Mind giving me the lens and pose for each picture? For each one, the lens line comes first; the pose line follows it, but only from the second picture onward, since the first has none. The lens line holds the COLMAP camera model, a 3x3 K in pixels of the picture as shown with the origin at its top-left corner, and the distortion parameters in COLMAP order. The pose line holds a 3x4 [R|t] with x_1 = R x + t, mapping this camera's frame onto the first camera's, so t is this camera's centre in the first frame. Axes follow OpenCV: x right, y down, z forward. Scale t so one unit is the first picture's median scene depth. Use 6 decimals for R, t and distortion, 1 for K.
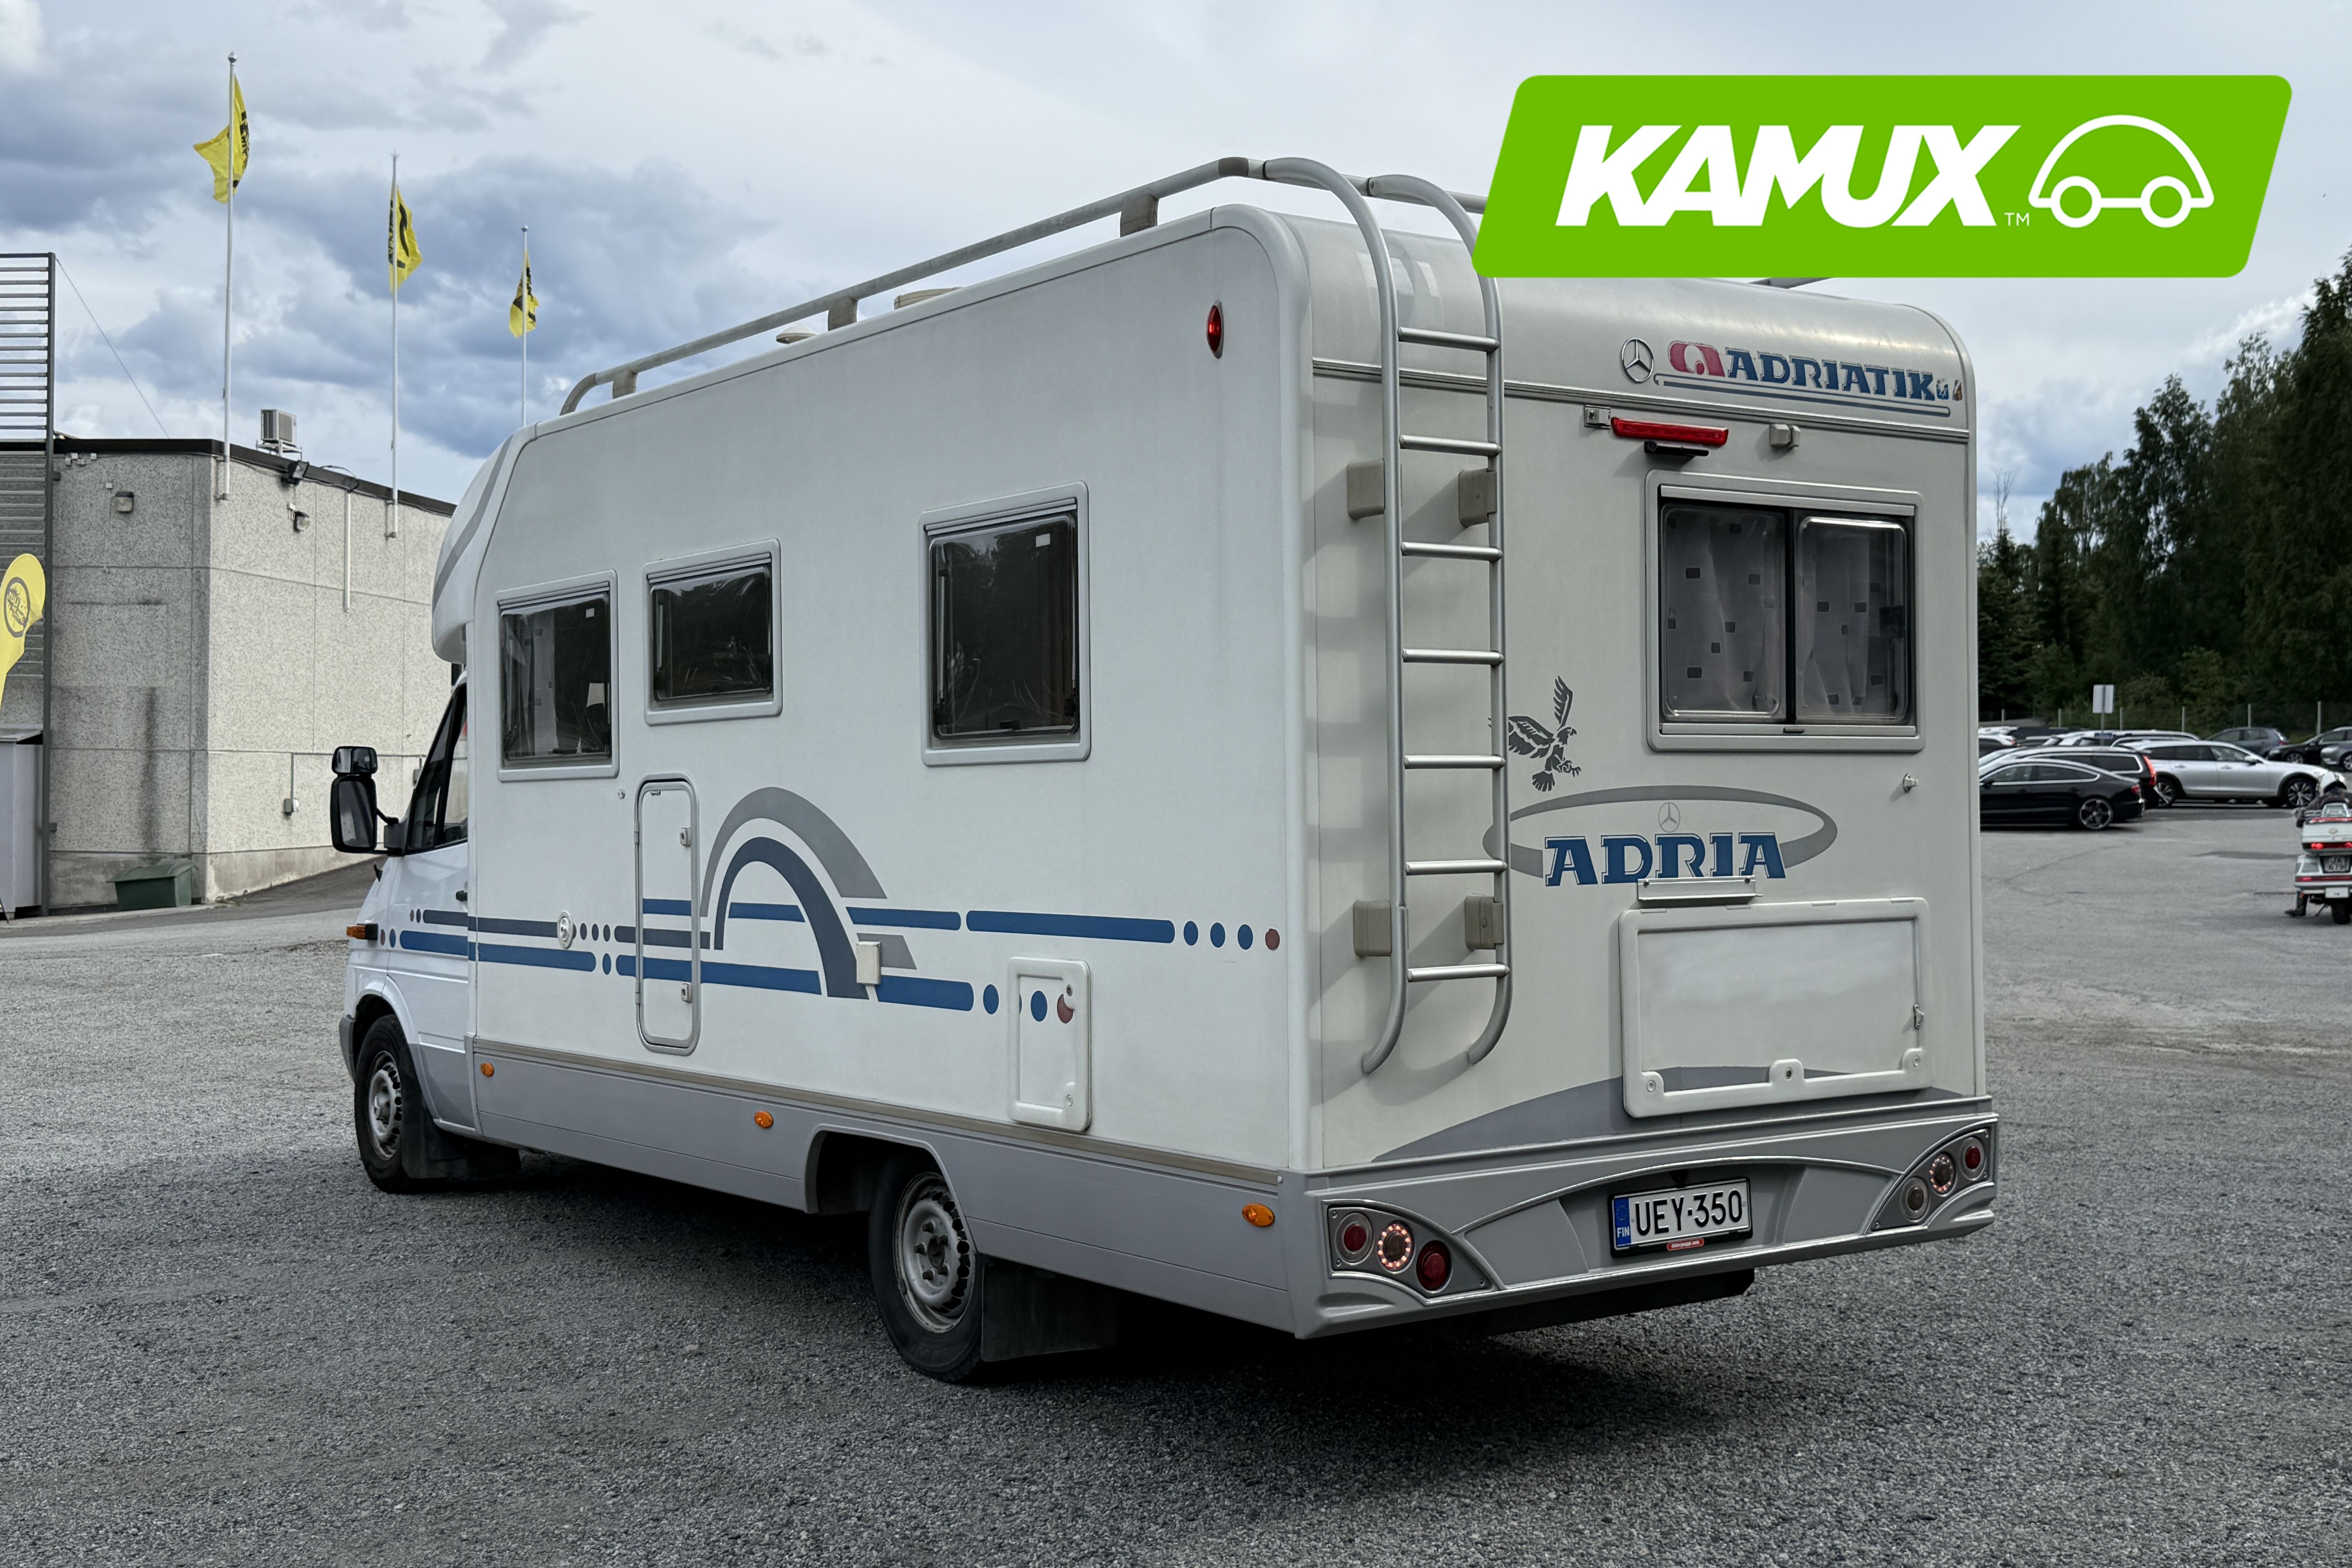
lens RADIAL K [[2644.5, 0, 1176.0], [0, 2644.5, 784.0], [0, 0, 1]] dist [0.174662, -0.506741]
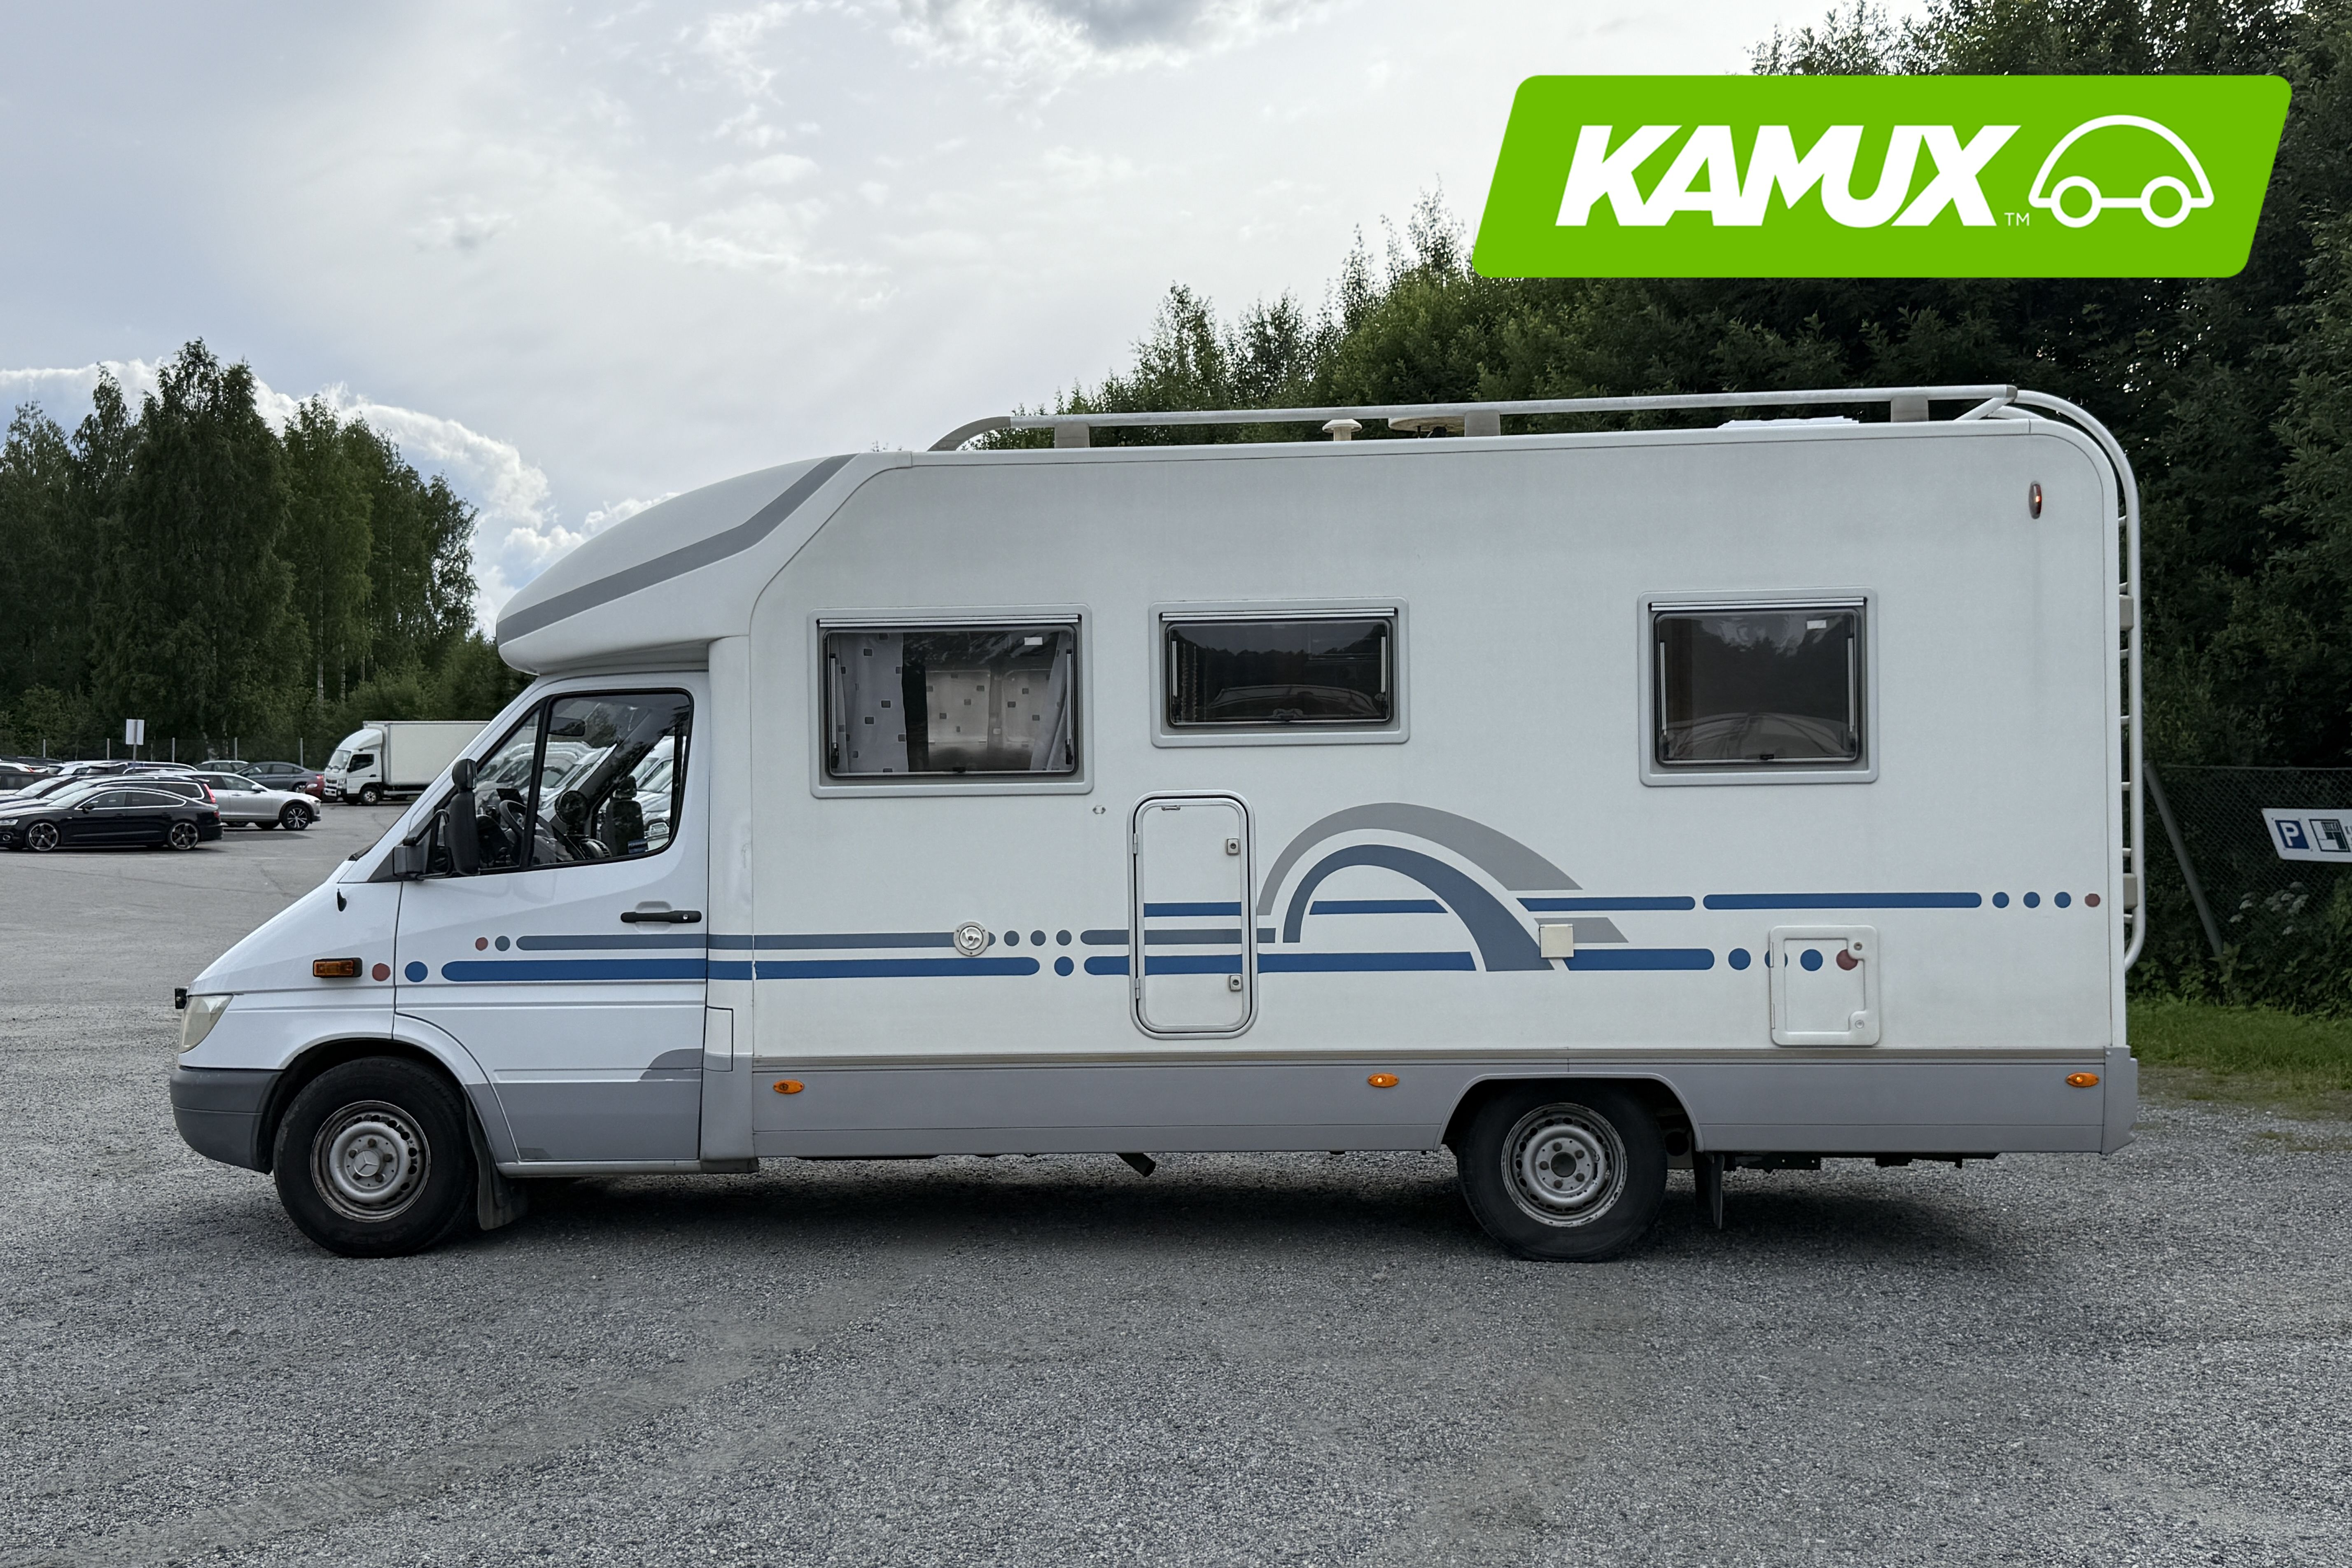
lens RADIAL K [[2320.7, 0, 1176.0], [0, 2320.7, 784.0], [0, 0, 1]] dist [0.099610, -0.015023]
pose [[0.628340, 0.008479, 0.777893, -0.985179], [0.000325, 0.999938, -0.011162, 0.004325], [-0.777939, 0.007267, 0.628298, 0.397534]]
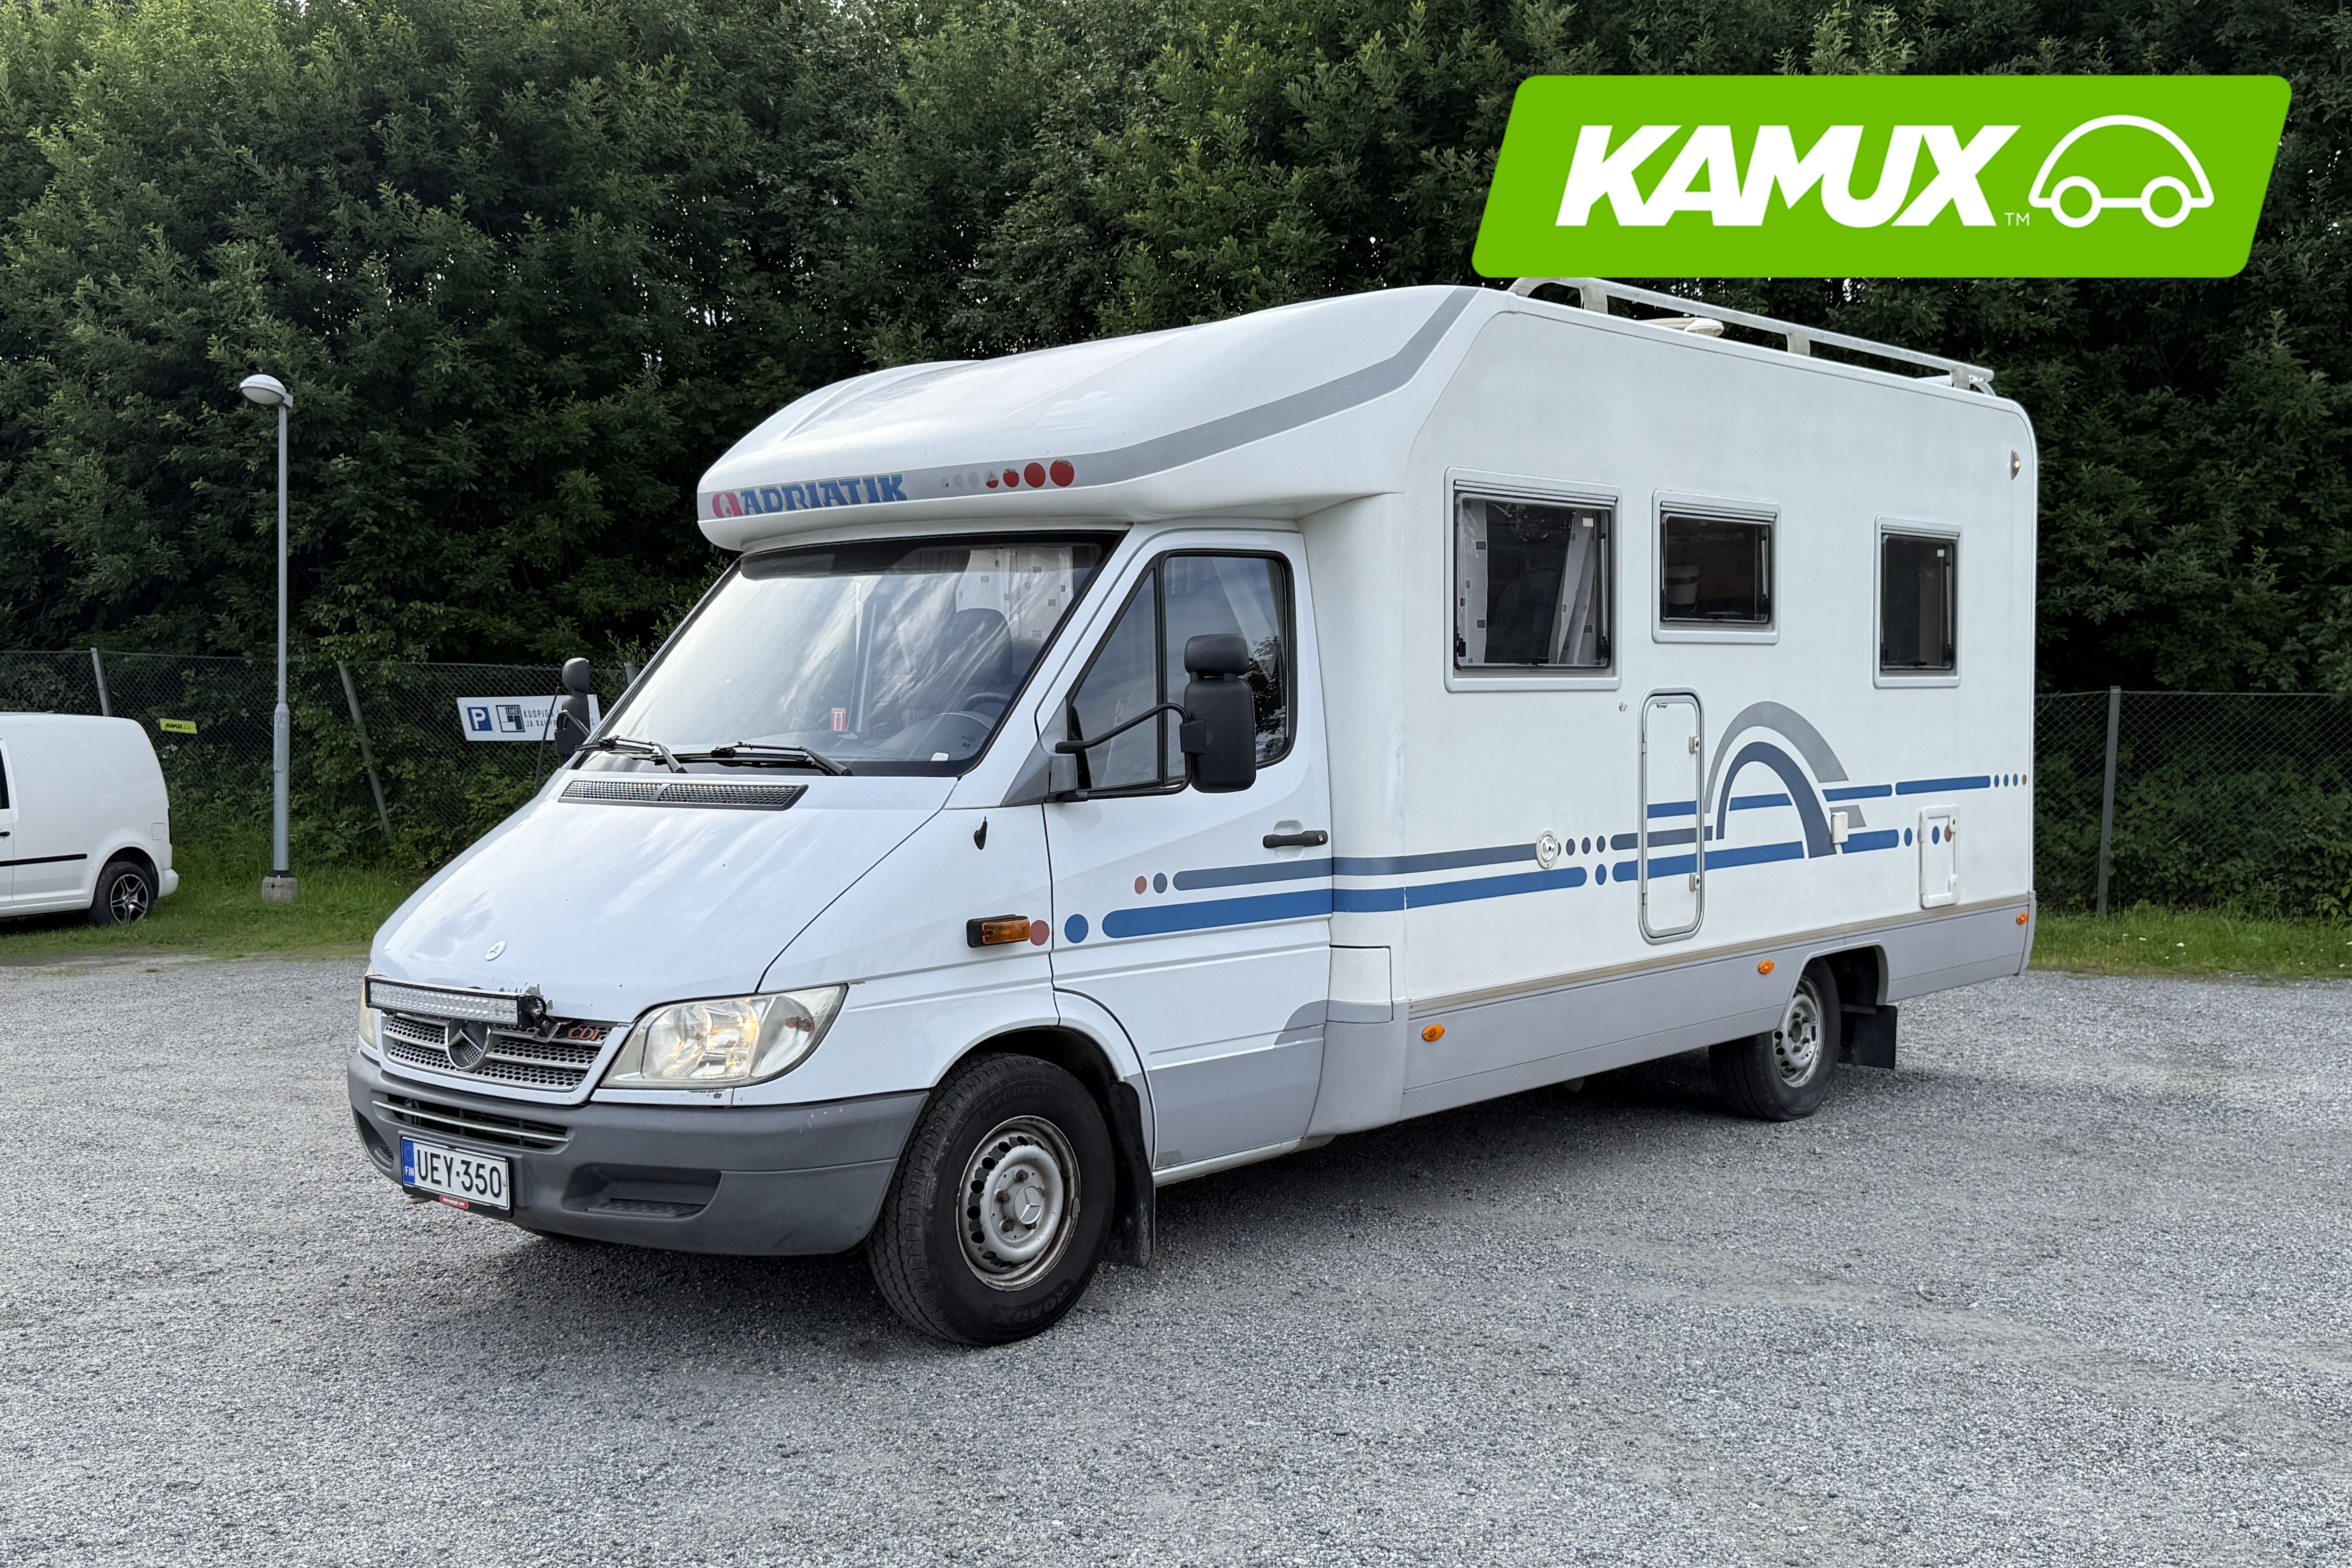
lens RADIAL K [[2320.7, 0, 1176.0], [0, 2320.7, 784.0], [0, 0, 1]] dist [0.099610, -0.015023]
pose [[-0.219637, -0.036519, 0.974898, -1.112480], [-0.008459, 0.999333, 0.035529, 0.003402], [-0.975545, -0.000443, -0.219799, 1.447617]]
